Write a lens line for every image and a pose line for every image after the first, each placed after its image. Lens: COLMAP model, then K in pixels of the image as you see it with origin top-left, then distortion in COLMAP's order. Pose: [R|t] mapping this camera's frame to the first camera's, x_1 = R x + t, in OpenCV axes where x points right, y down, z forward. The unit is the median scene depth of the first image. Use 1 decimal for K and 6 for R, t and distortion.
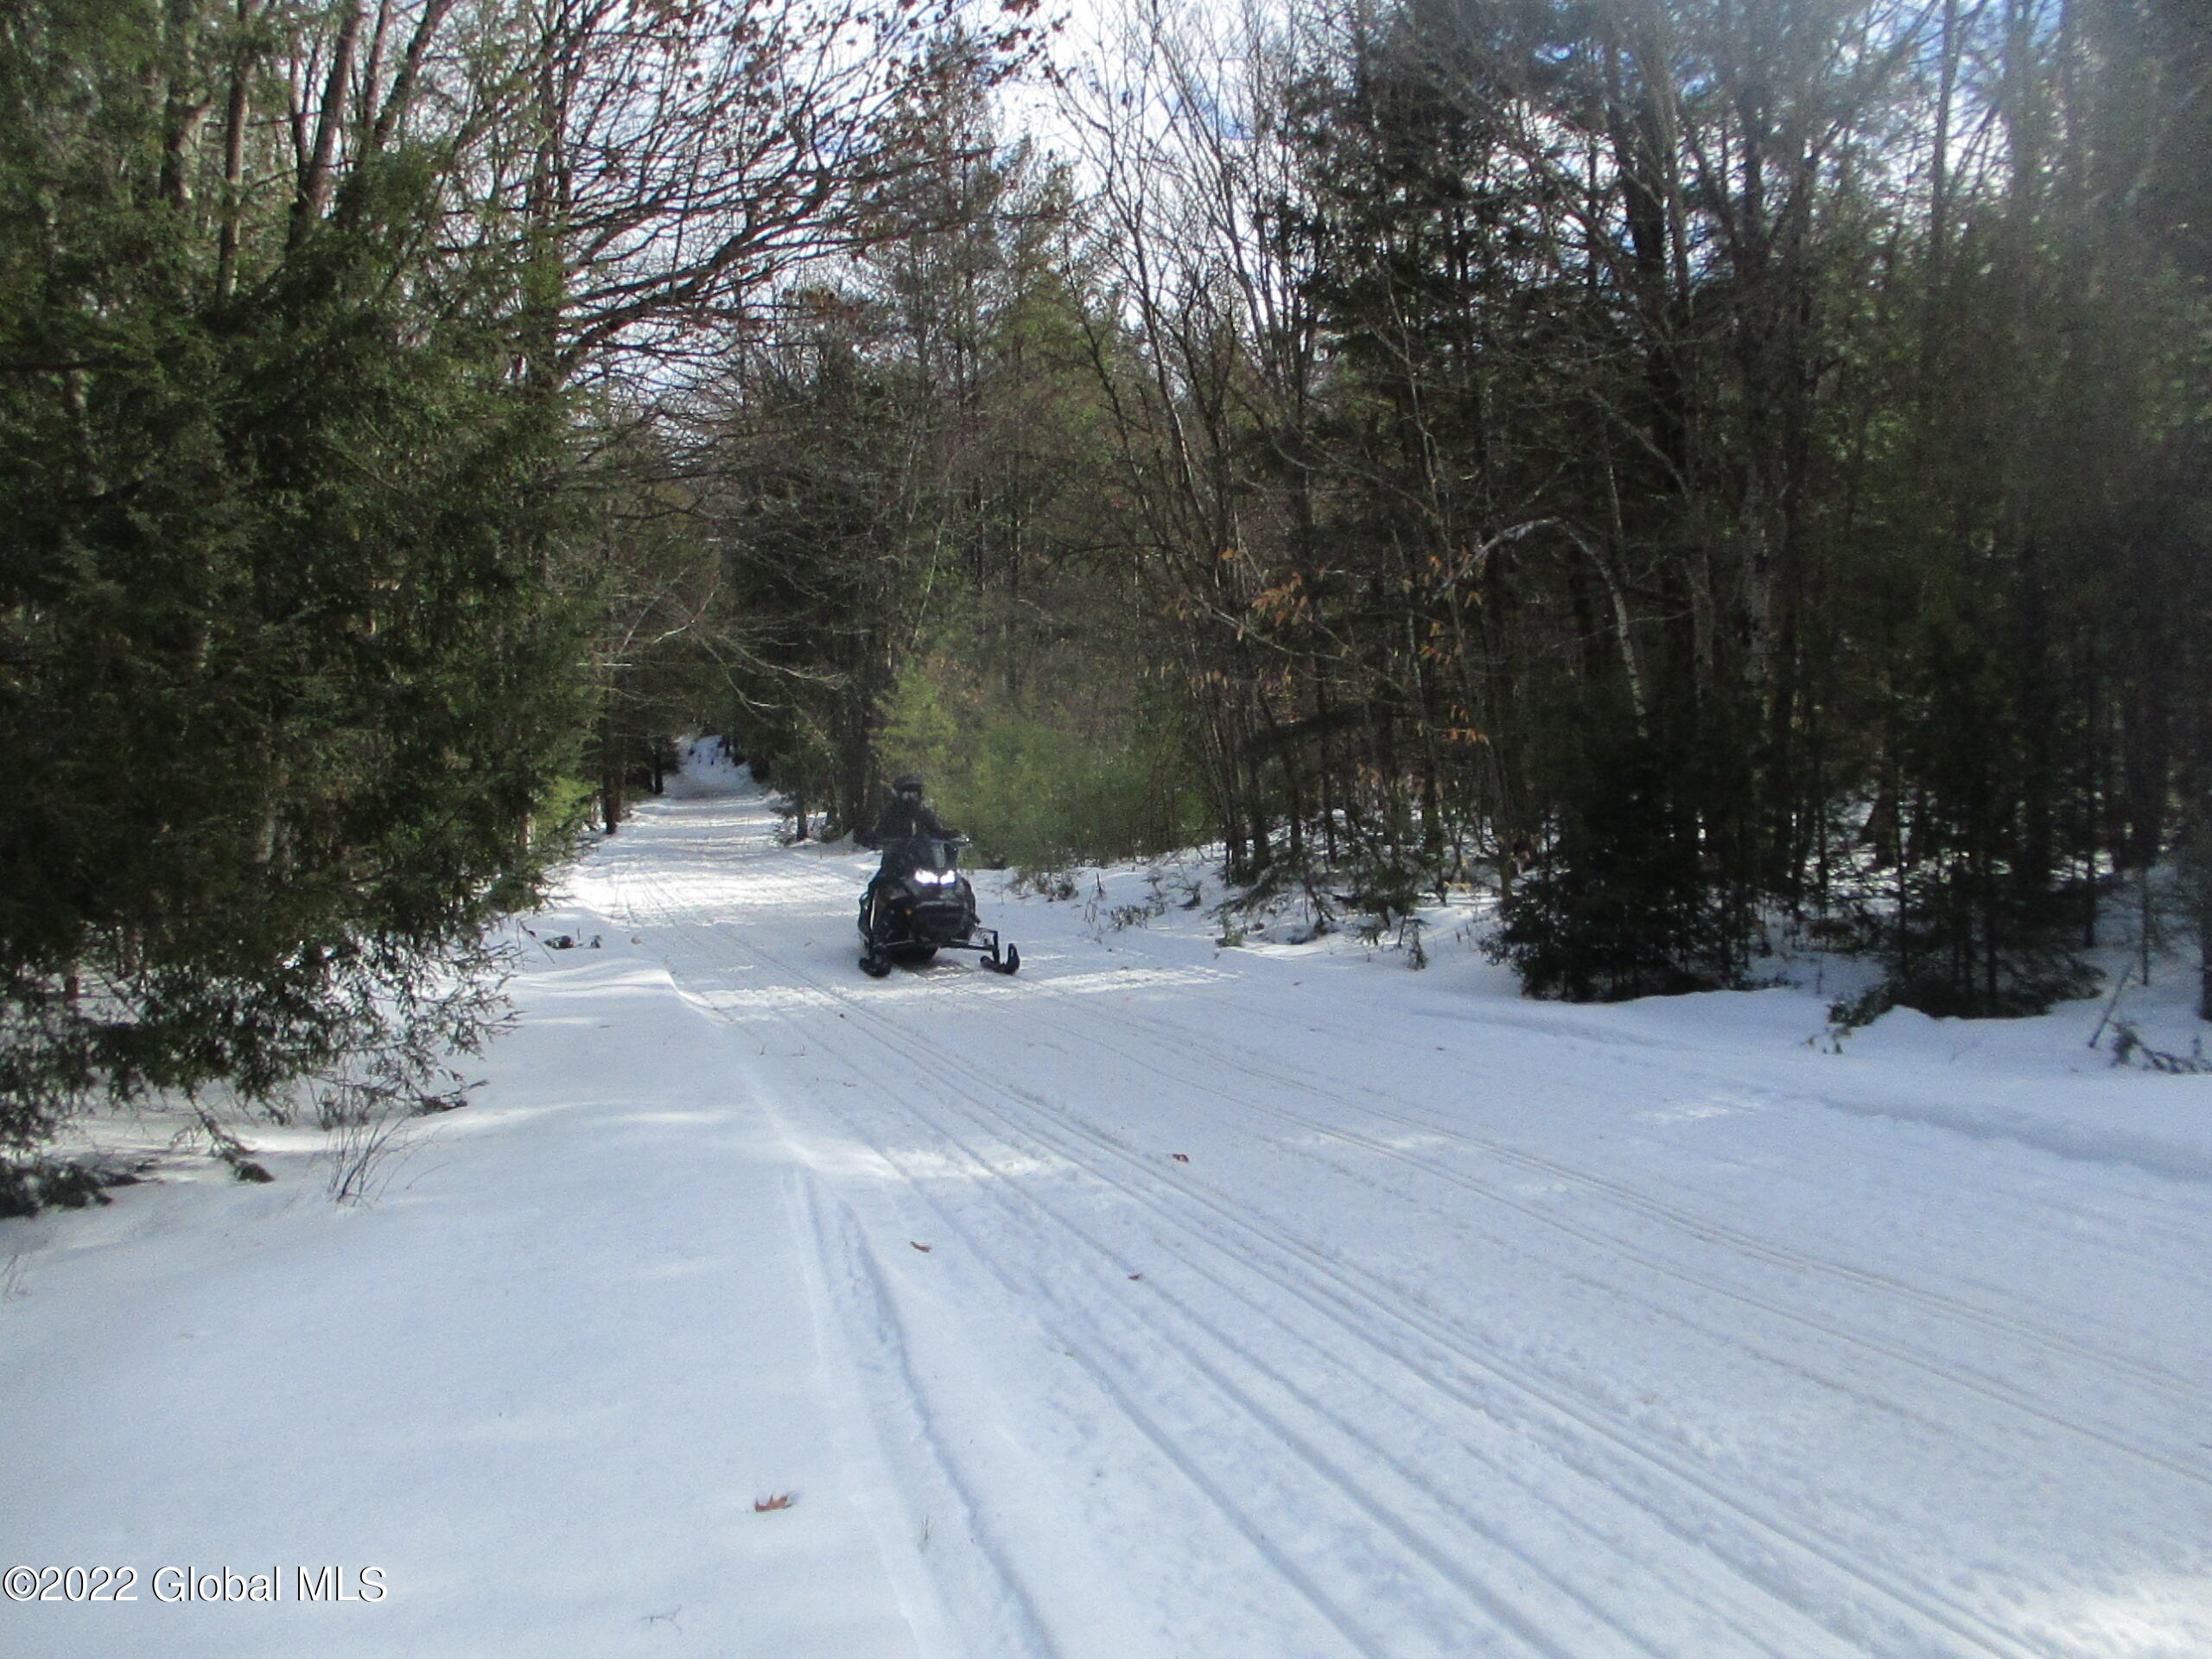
lens RADIAL K [[1805.4, 0, 1106.0], [0, 1805.4, 829.5], [0, 0, 1]] dist [0.004377, -0.003033]
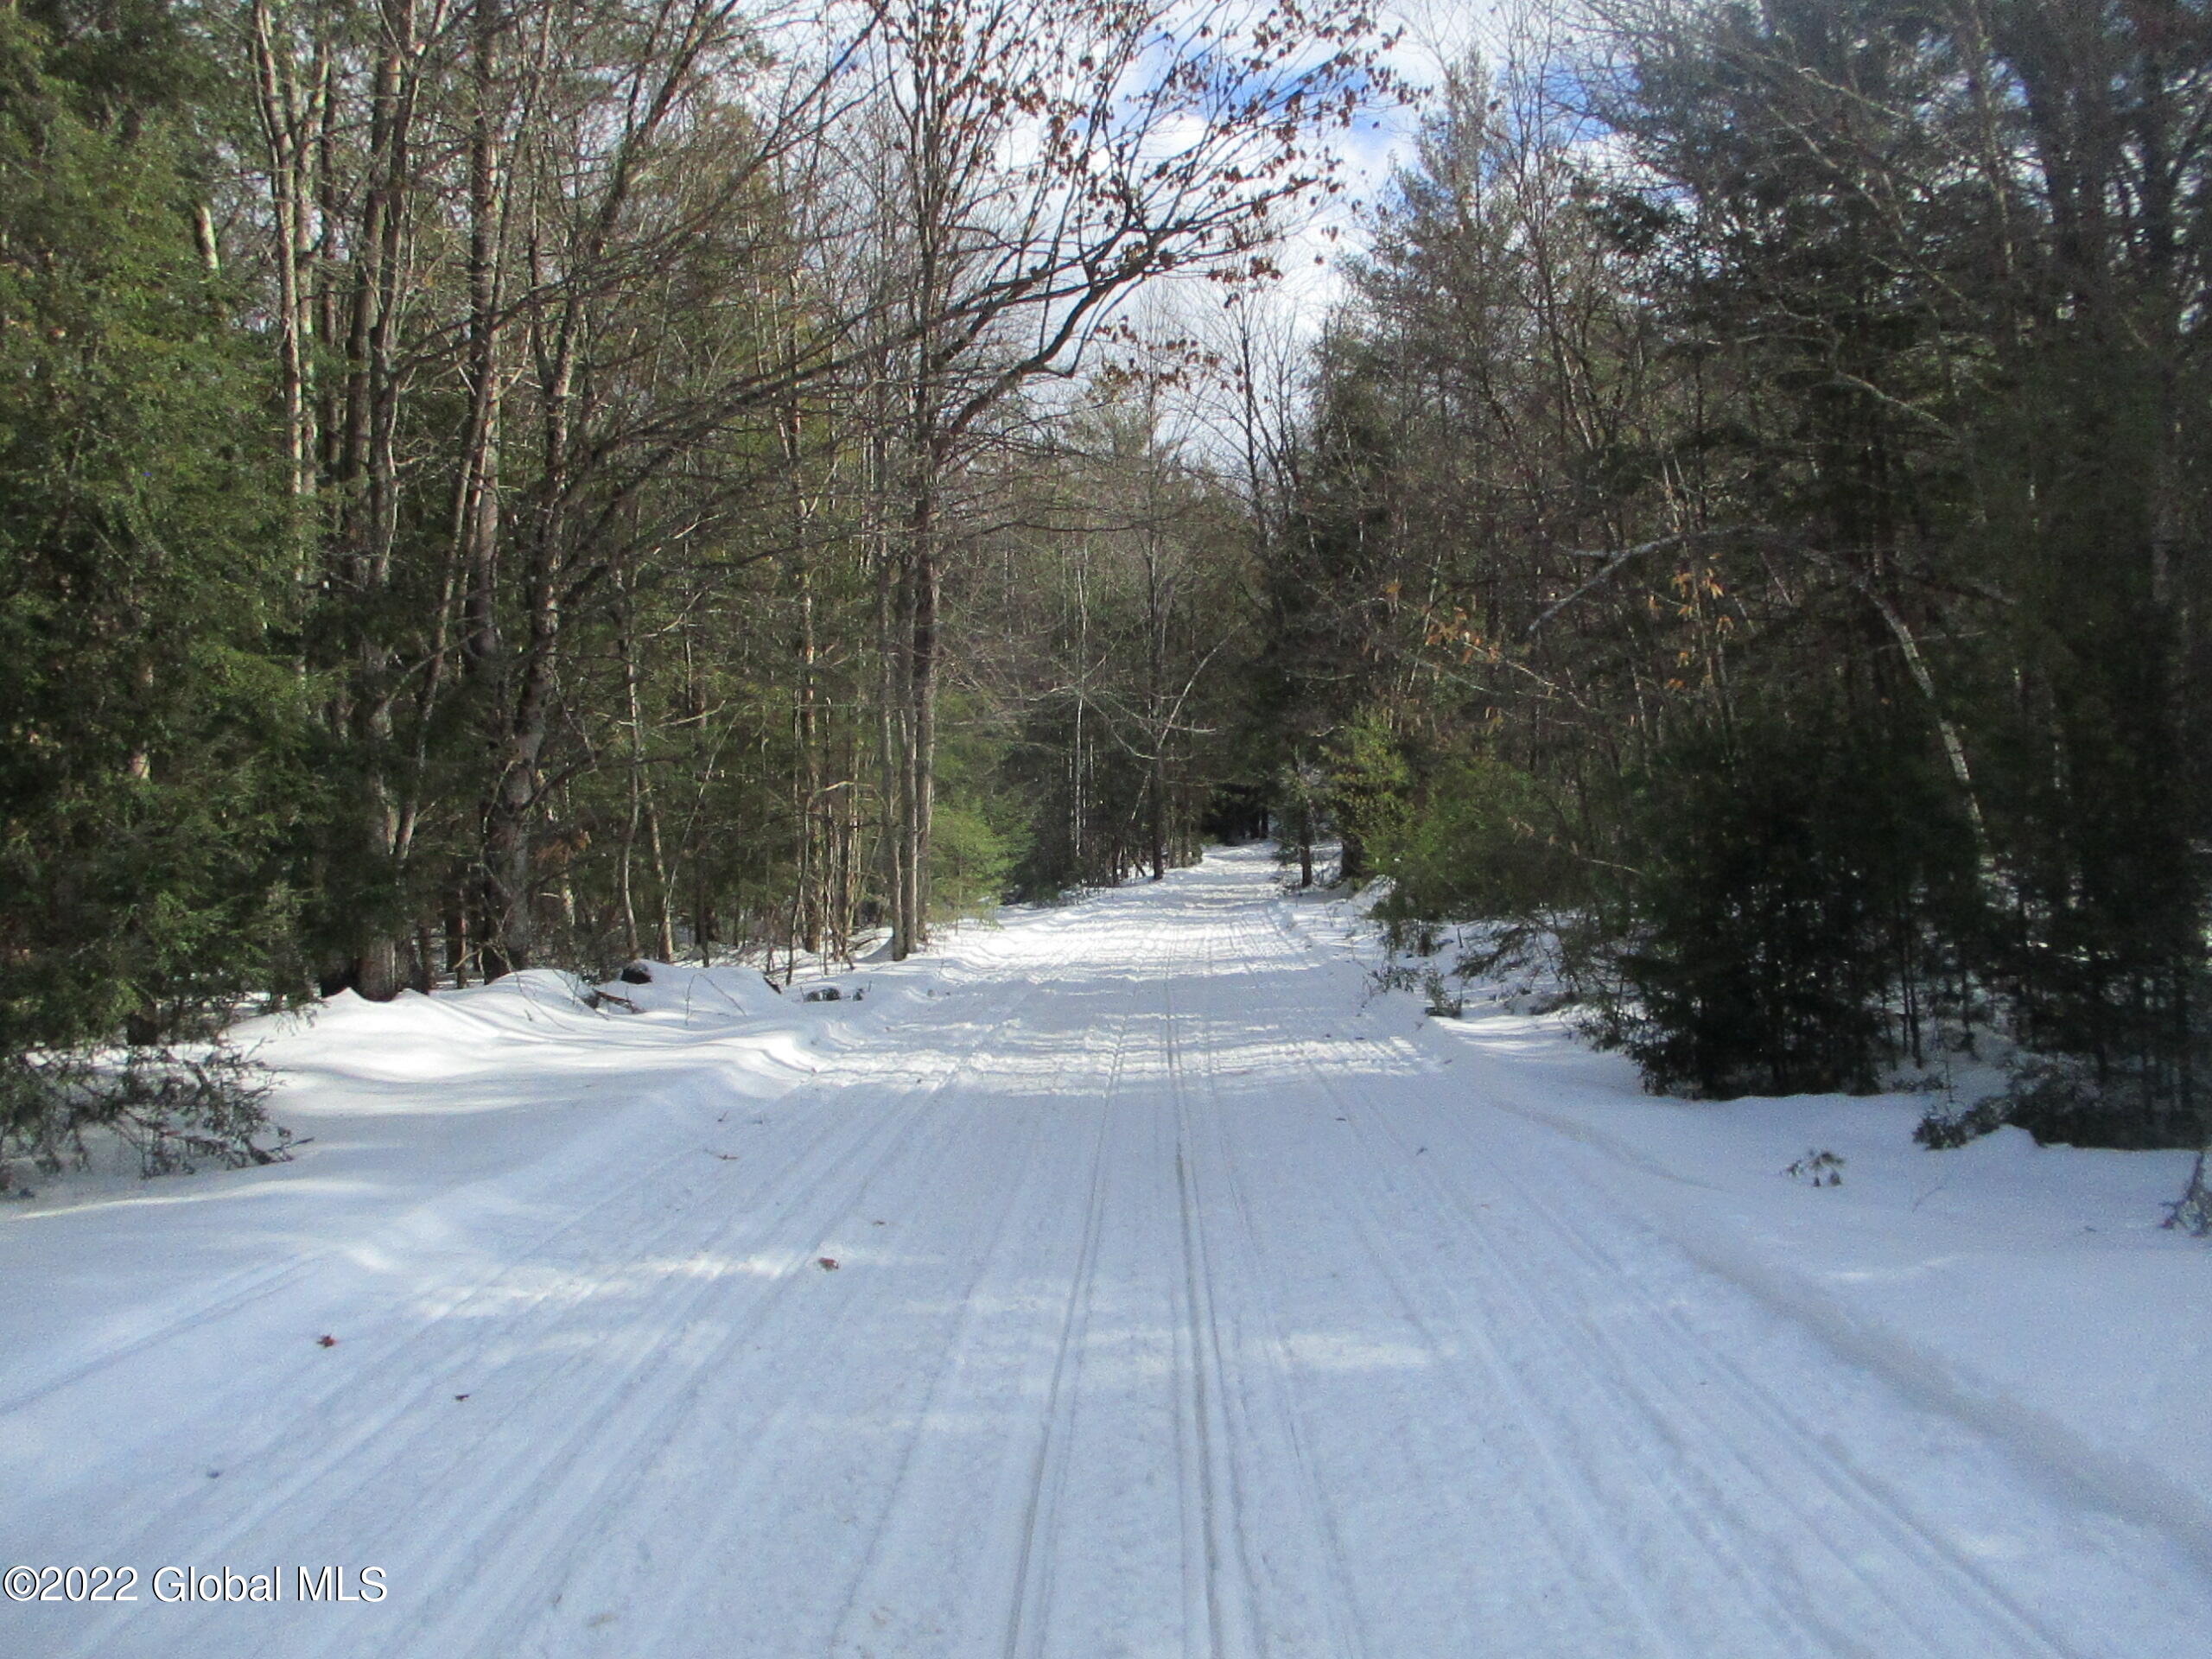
lens RADIAL K [[1805.4, 0, 1106.0], [0, 1805.4, 829.5], [0, 0, 1]] dist [0.004377, -0.003033]
pose [[0.926121, -0.014088, -0.376963, 0.206649], [0.005997, 0.999726, -0.022628, -0.007759], [0.377178, 0.018696, 0.925952, 0.072058]]
